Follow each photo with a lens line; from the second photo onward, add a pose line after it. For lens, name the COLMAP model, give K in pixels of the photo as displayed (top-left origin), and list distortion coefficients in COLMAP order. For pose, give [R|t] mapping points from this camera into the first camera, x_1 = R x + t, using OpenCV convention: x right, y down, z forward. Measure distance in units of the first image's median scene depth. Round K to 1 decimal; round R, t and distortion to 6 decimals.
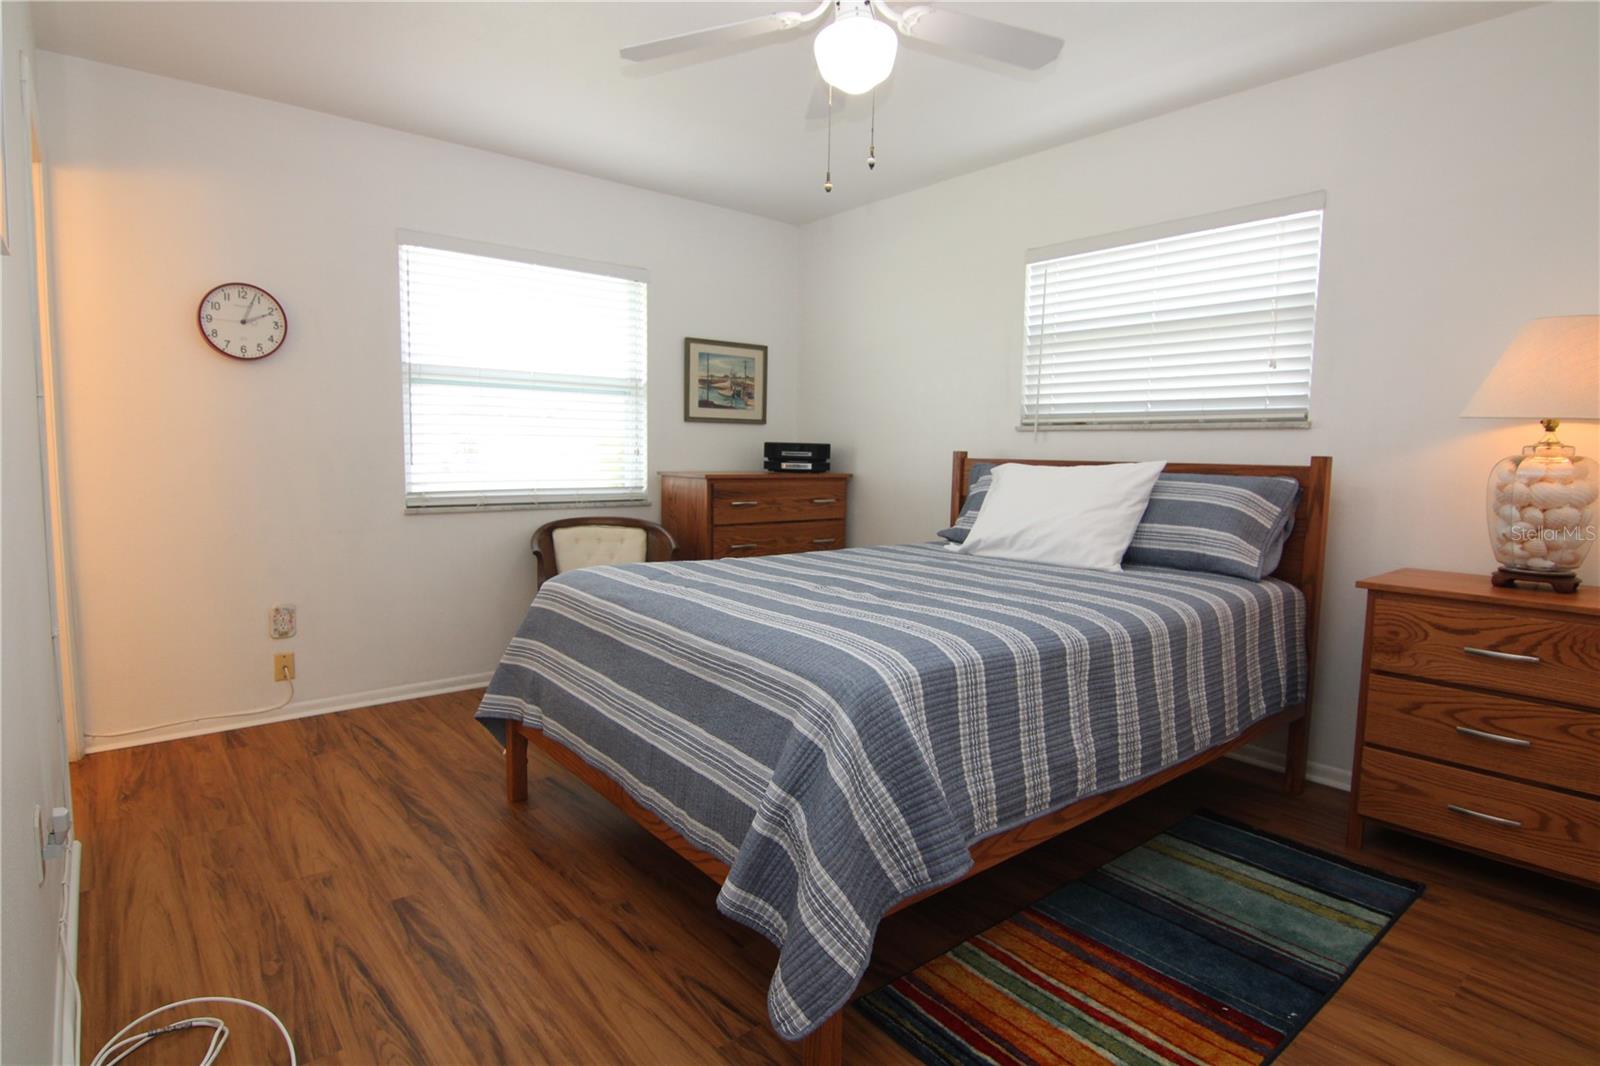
lens RADIAL K [[813.3, 0, 807.6], [0, 813.3, 525.2], [0, 0, 1]] dist [-0.011451, -0.007933]
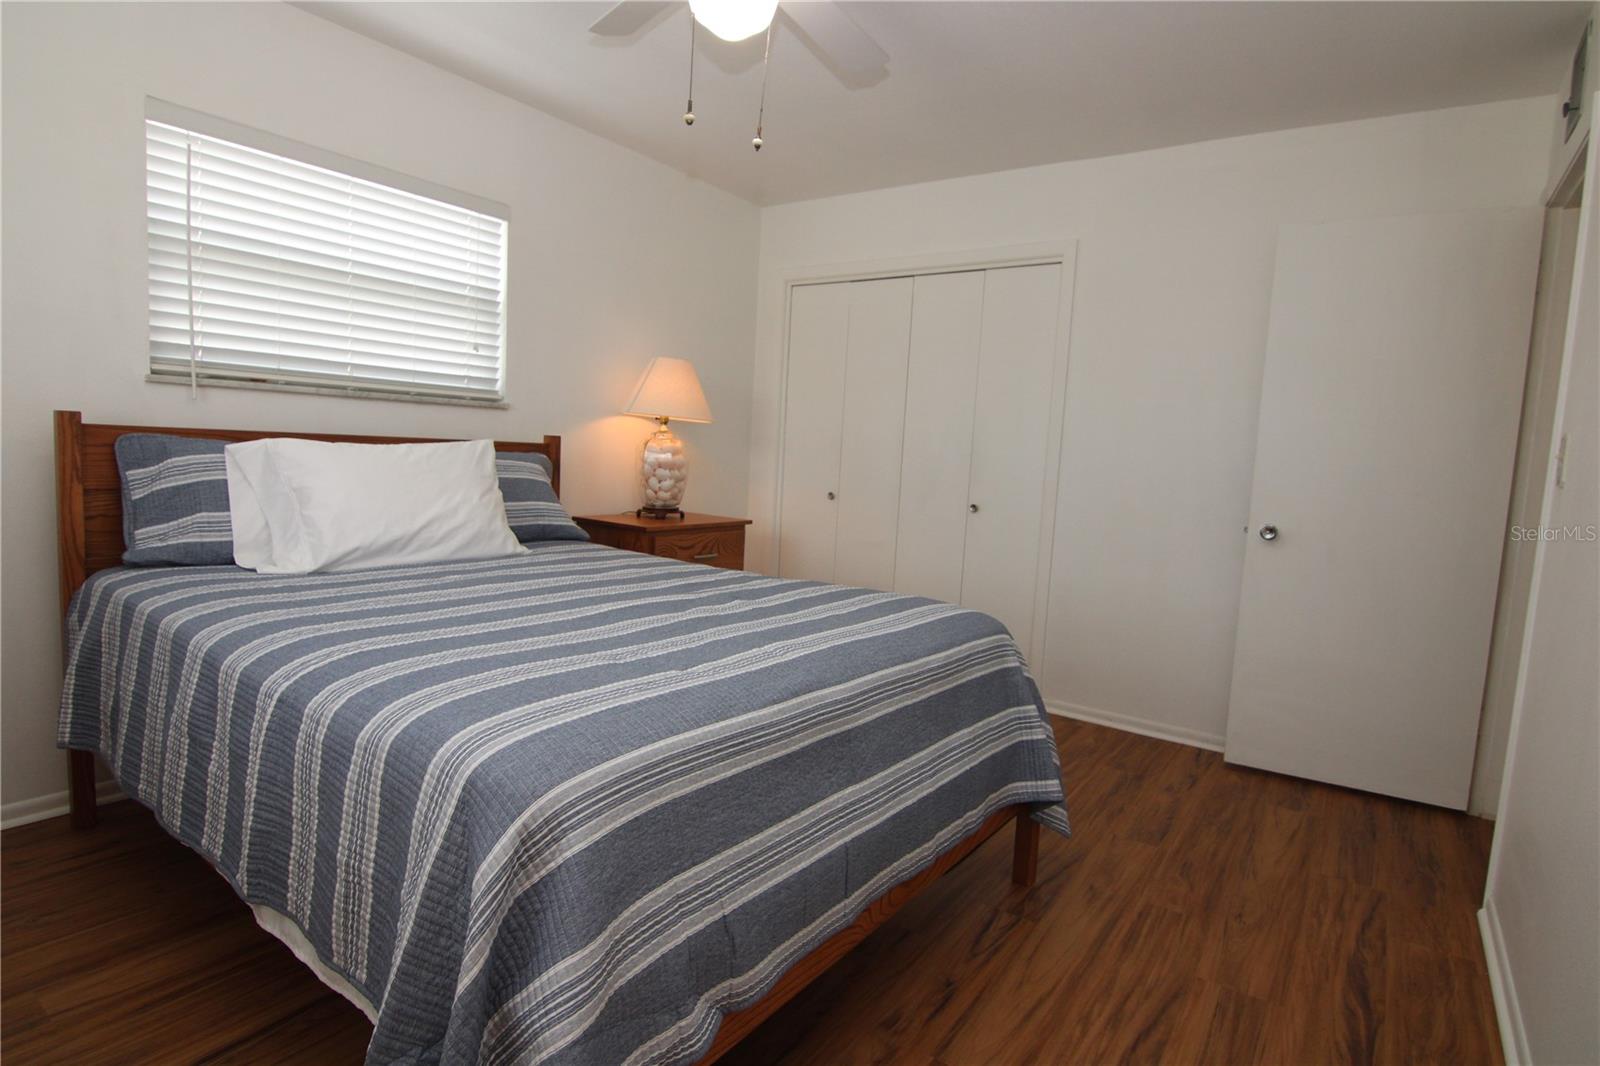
lens RADIAL K [[813.3, 0, 810.6], [0, 813.3, 533.1], [0, 0, 1]] dist [-0.011451, -0.007933]
pose [[-0.234414, -0.128219, 0.963644, -0.618486], [0.030488, 0.989807, 0.139116, -0.089225], [-0.971659, 0.061990, -0.228116, 0.822717]]
